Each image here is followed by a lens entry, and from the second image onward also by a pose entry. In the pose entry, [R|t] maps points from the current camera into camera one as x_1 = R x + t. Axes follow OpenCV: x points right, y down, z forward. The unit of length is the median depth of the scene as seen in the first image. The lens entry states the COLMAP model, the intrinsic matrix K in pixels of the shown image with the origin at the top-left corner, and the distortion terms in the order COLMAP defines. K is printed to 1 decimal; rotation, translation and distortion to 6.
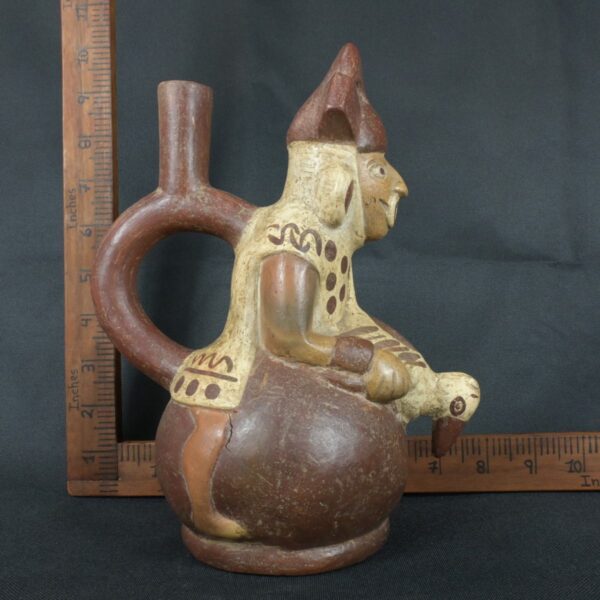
lens RADIAL K [[746.5, 0, 301.6], [0, 746.5, 298.2], [0, 0, 1]] dist [-0.007118, 0.000000]
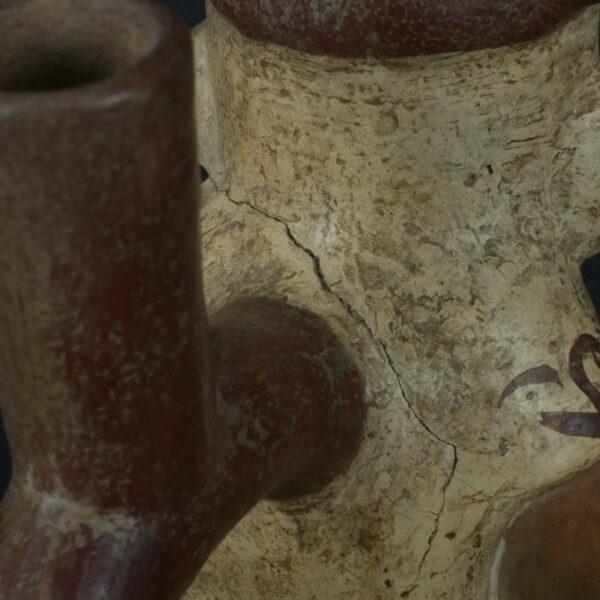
lens RADIAL K [[1956.5, 0, 299.4], [0, 1956.5, 298.8], [0, 0, 1]] dist [0.021821, 0.000000]
pose [[0.402054, -0.586297, 0.703284, -0.567759], [0.128507, 0.796629, 0.590650, -0.561615], [-0.906553, -0.147096, 0.395632, 0.788680]]
